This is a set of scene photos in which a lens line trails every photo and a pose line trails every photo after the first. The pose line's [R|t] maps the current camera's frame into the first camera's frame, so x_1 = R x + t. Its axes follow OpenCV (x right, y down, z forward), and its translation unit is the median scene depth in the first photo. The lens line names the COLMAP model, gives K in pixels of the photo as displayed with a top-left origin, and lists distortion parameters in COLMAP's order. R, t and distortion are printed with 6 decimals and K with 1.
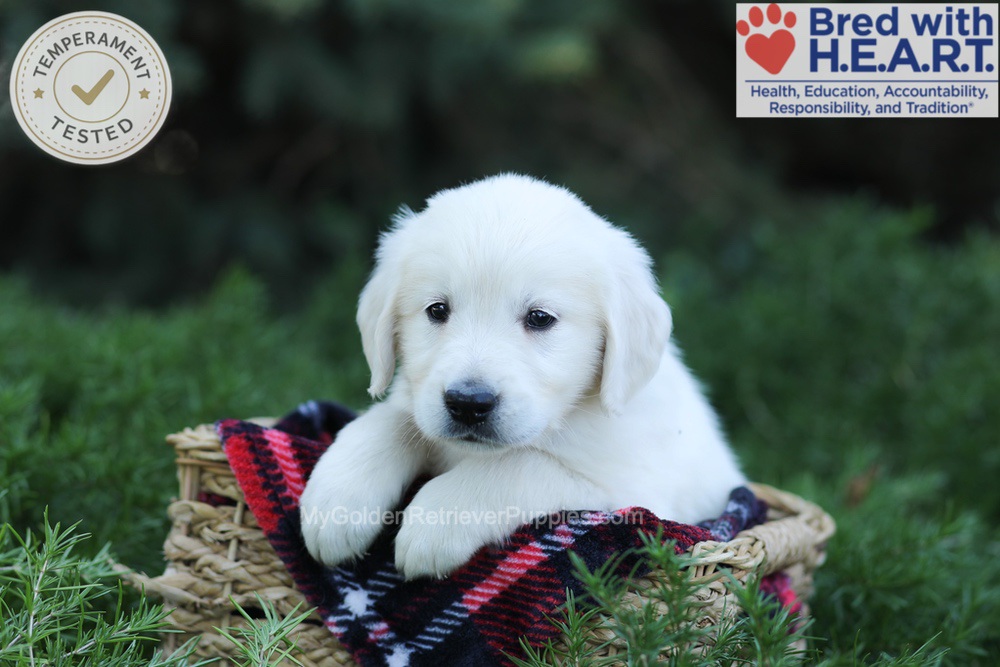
lens RADIAL K [[2958.0, 0, 509.3], [0, 2958.0, 318.4], [0, 0, 1]] dist [0.231411, 0.000000]
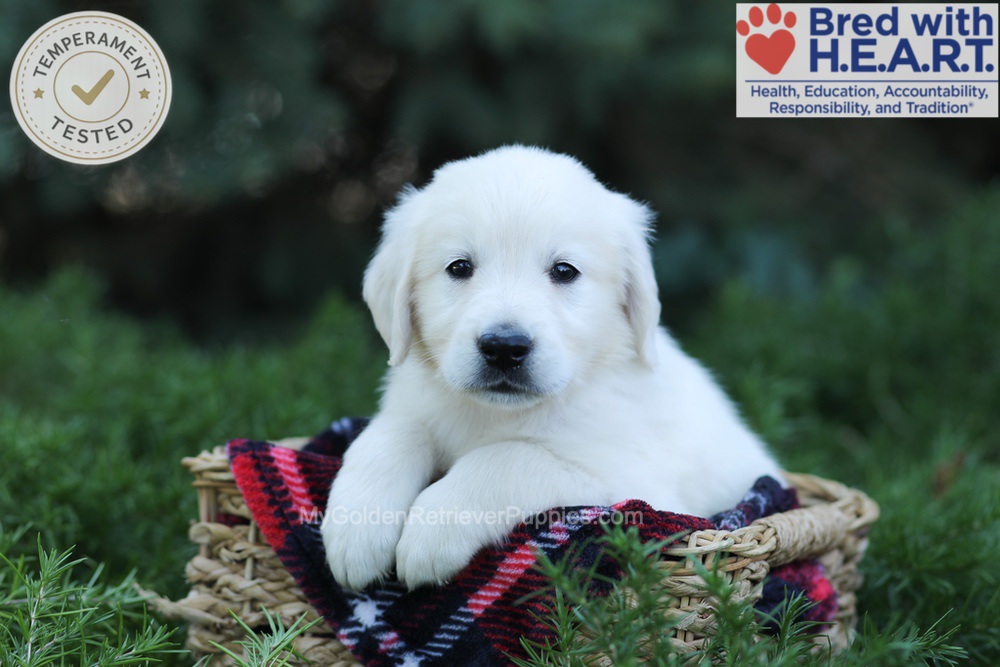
lens RADIAL K [[2958.0, 0, 502.2], [0, 2958.0, 335.2], [0, 0, 1]] dist [0.231411, 0.000000]
pose [[0.990617, -0.067392, -0.118893, 0.117120], [0.066108, 0.997704, -0.014714, 0.019973], [0.119612, 0.006716, 0.992798, 0.015441]]
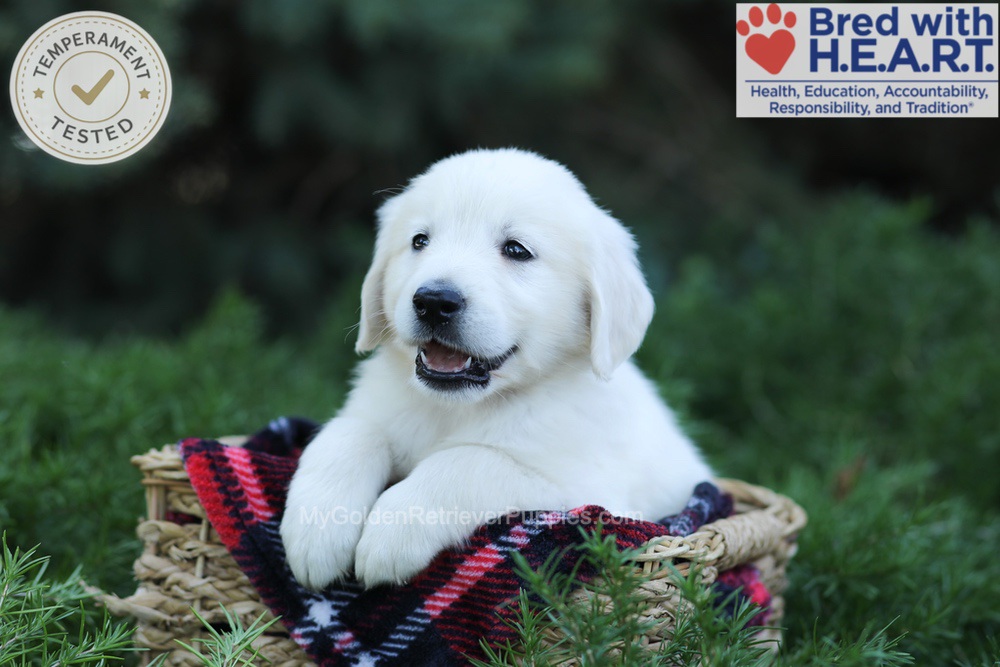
lens RADIAL K [[2958.0, 0, 492.5], [0, 2958.0, 335.2], [0, 0, 1]] dist [0.231411, 0.000000]
pose [[0.998126, -0.048198, -0.037711, 0.048828], [0.048132, 0.998837, -0.002652, 0.006639], [0.037795, 0.000832, 0.999285, -0.007027]]
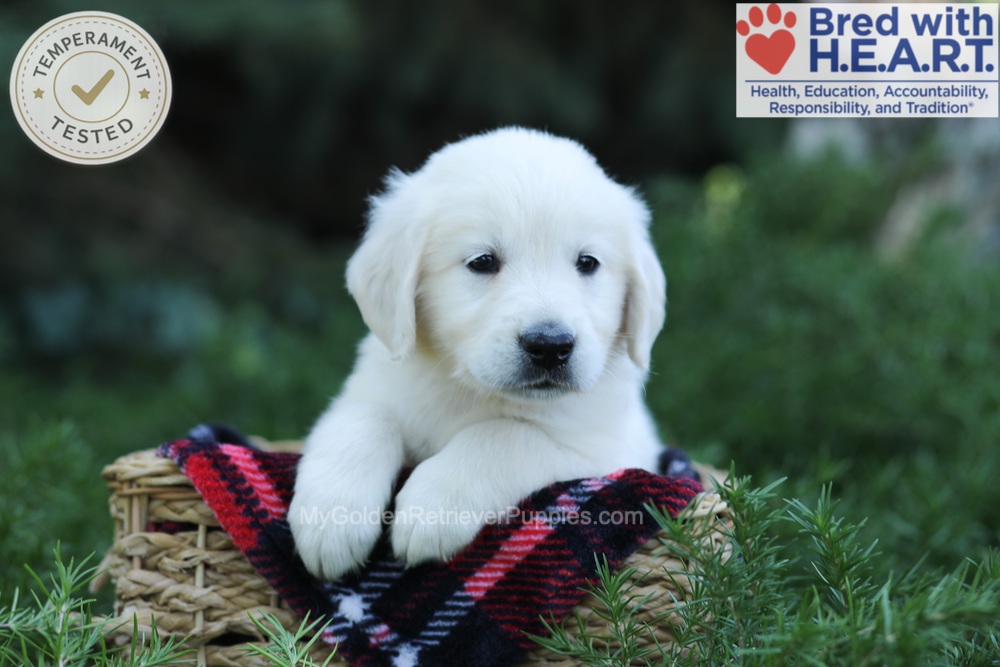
lens RADIAL K [[2958.0, 0, 496.9], [0, 2958.0, 307.5], [0, 0, 1]] dist [0.231411, 0.000000]
pose [[0.958009, -0.113830, 0.263177, -0.244980], [0.125340, 0.991738, -0.027309, 0.030972], [-0.257894, 0.059149, 0.964361, 0.055274]]
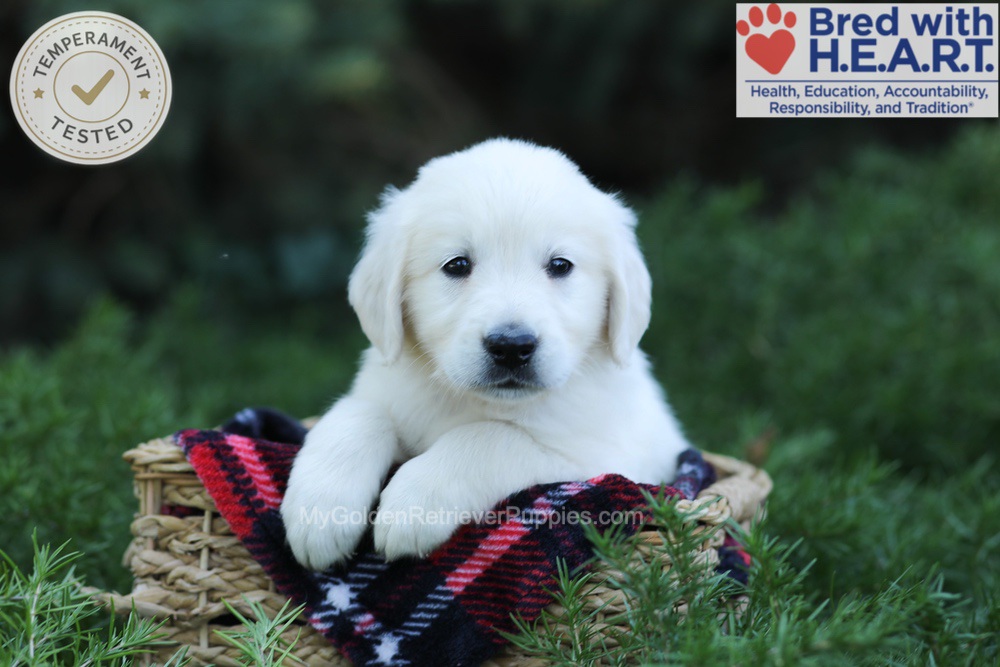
lens RADIAL K [[2958.0, 0, 509.1], [0, 2958.0, 308.4], [0, 0, 1]] dist [0.231411, 0.000000]
pose [[0.989711, -0.091142, 0.110297, -0.095308], [0.092970, 0.995602, -0.011532, 0.015064], [-0.108761, 0.021667, 0.993832, -0.008942]]
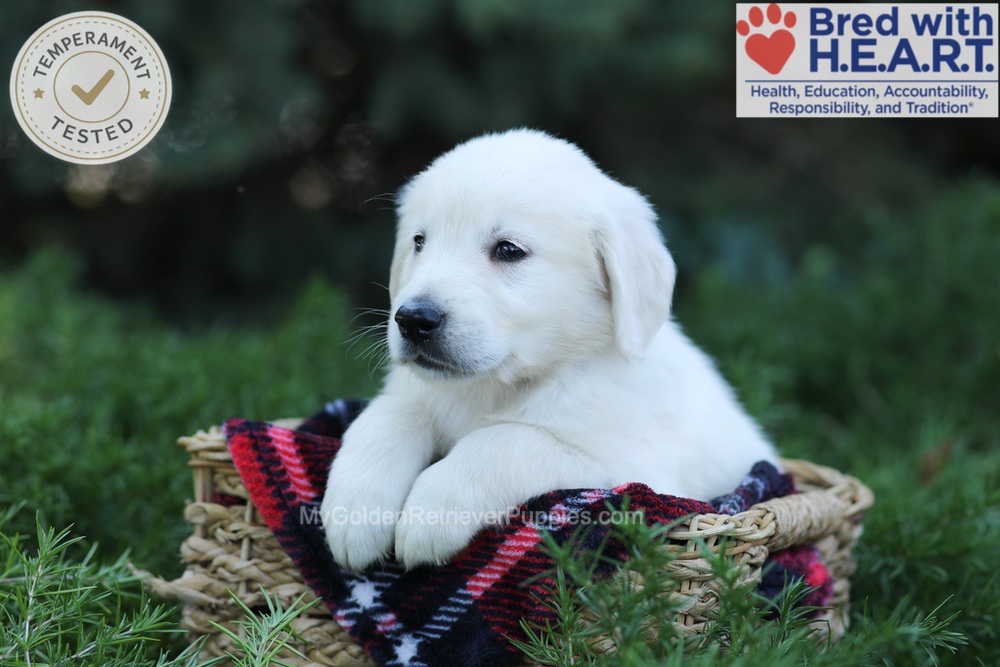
lens RADIAL K [[2958.0, 0, 502.9], [0, 2958.0, 329.7], [0, 0, 1]] dist [0.231411, 0.000000]
pose [[0.993339, -0.056987, -0.100155, 0.098104], [0.056051, 0.998354, -0.012143, 0.021576], [0.100682, 0.006449, 0.994898, 0.015789]]
